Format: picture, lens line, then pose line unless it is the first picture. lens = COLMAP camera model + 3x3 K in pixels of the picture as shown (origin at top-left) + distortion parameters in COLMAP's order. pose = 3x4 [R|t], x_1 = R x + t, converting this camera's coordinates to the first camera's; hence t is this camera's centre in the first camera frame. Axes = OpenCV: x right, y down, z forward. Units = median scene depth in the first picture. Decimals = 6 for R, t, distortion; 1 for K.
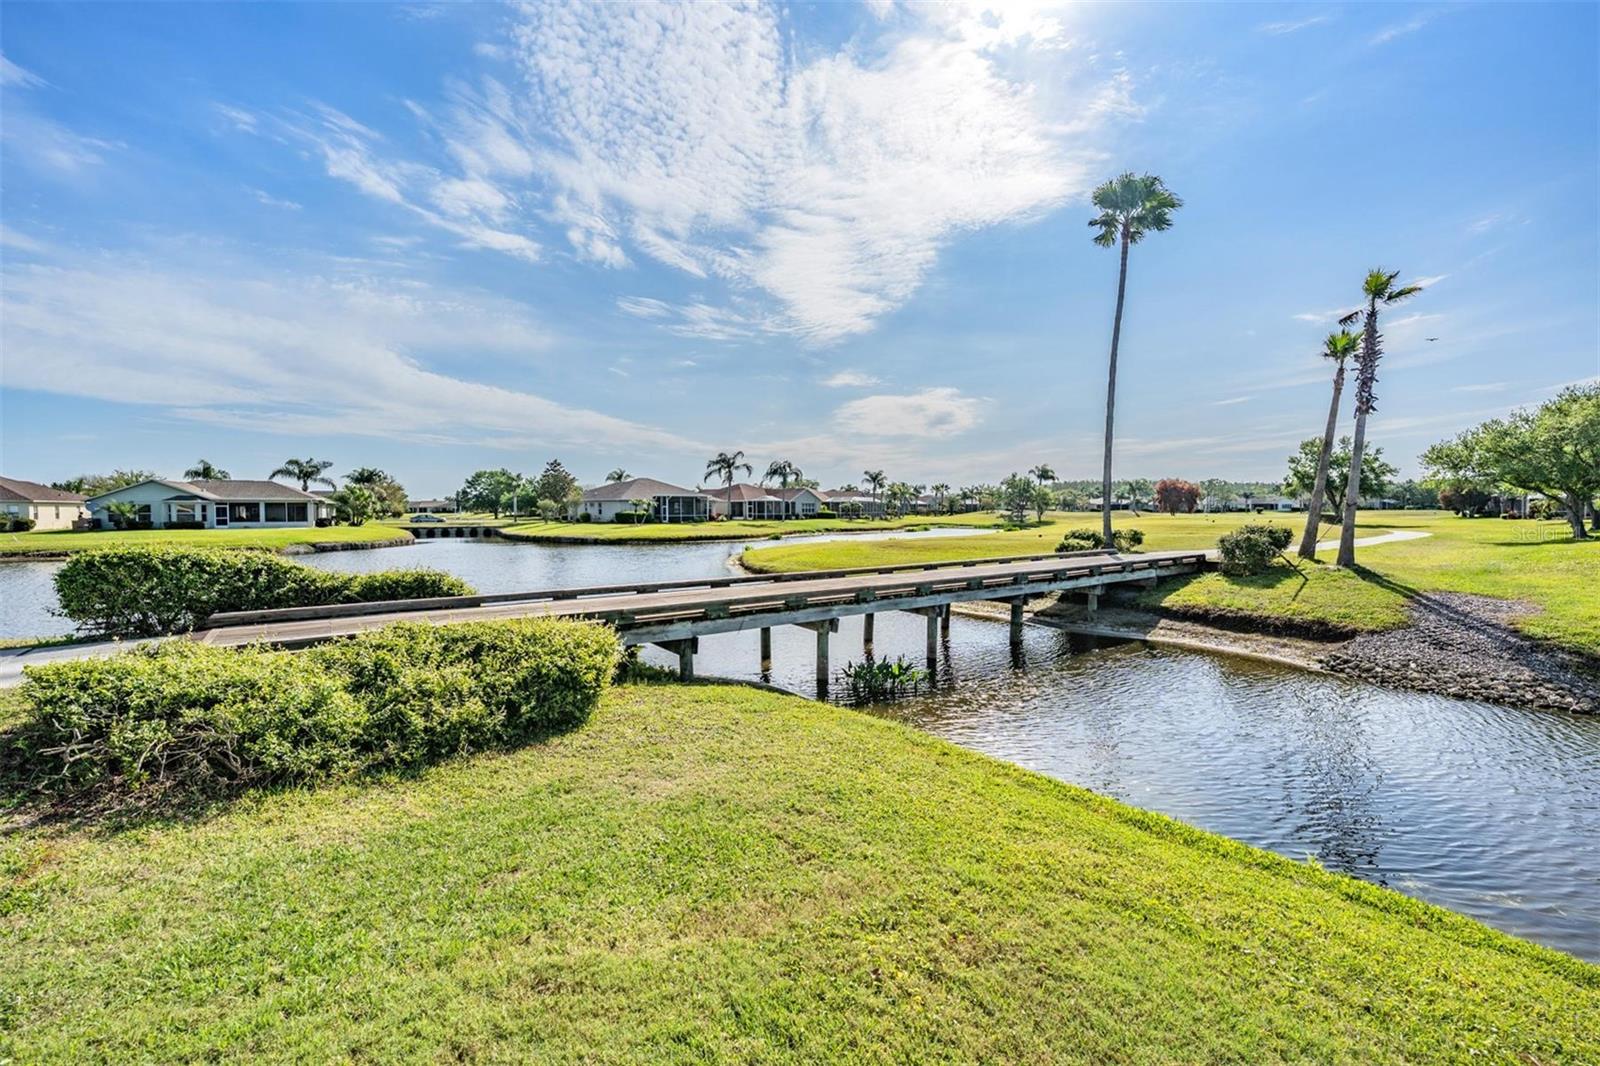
lens RADIAL K [[653.6, 0, 780.2], [0, 653.6, 528.3], [0, 0, 1]] dist [-0.004714, -0.000234]
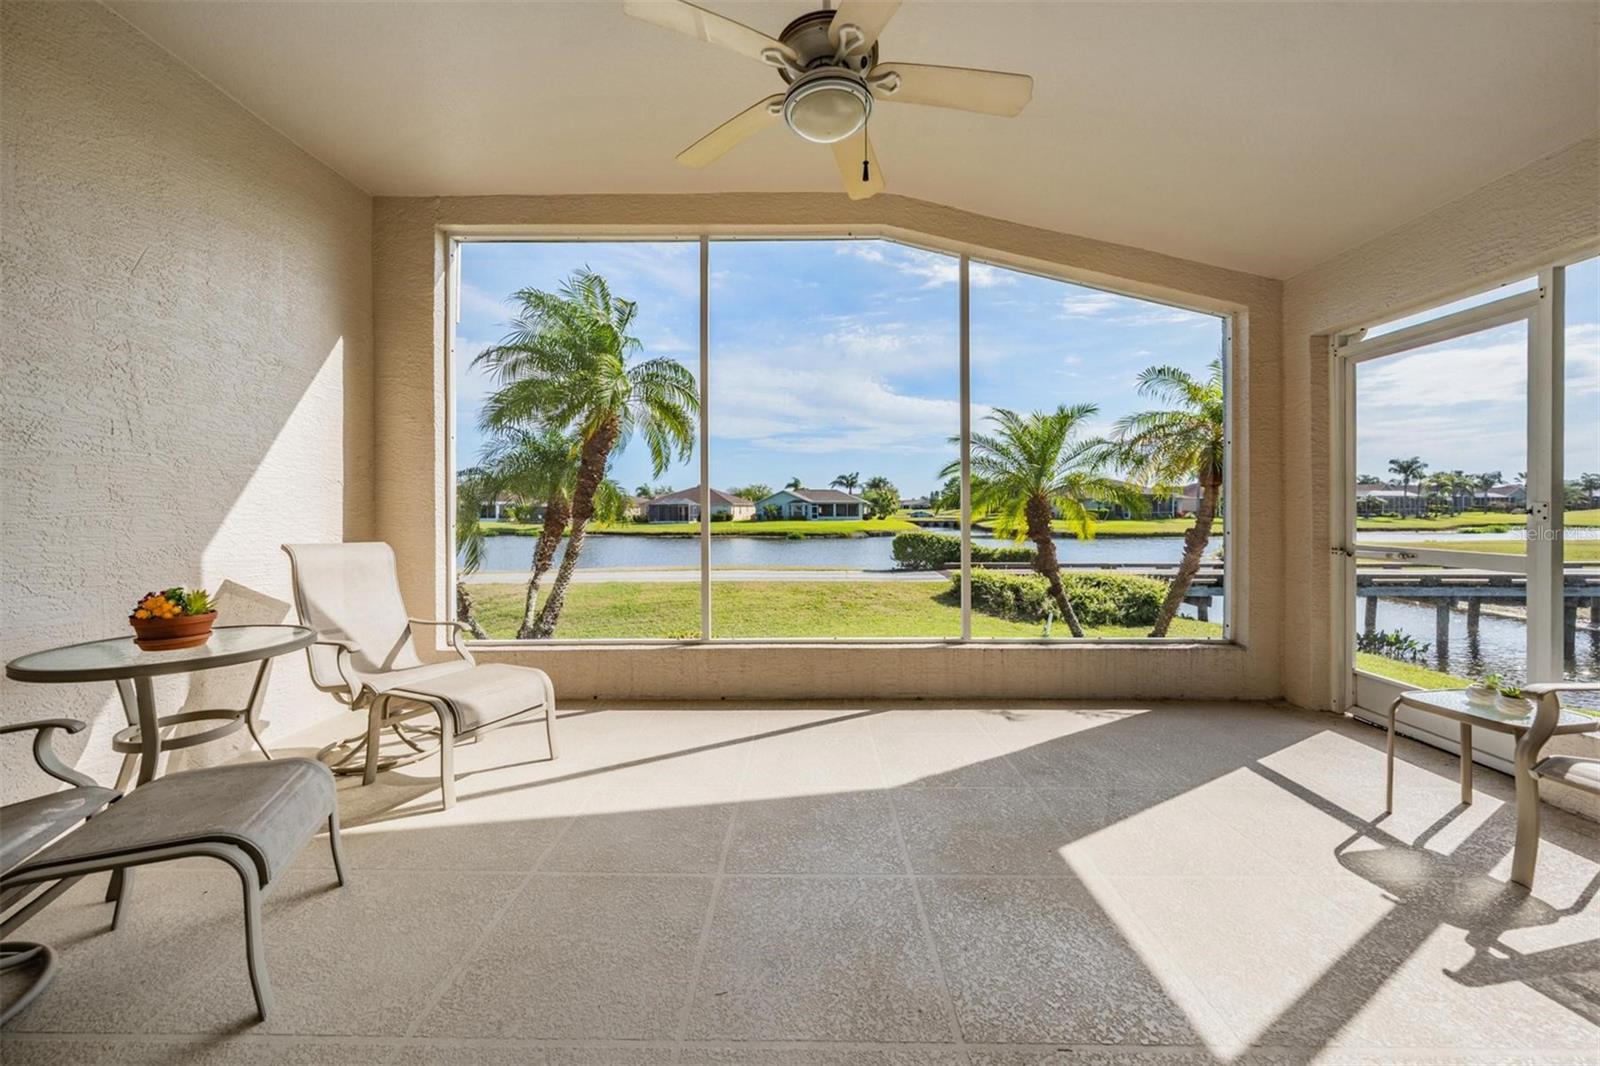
lens RADIAL K [[593.5, 0, 801.1], [0, 593.5, 515.9], [0, 0, 1]] dist [0.005609, -0.000565]
pose [[0.792787, 0.006408, -0.609465, -0.006307], [-0.013015, 0.999895, -0.006418, -0.000947], [0.609359, 0.013020, 0.792787, -0.125277]]
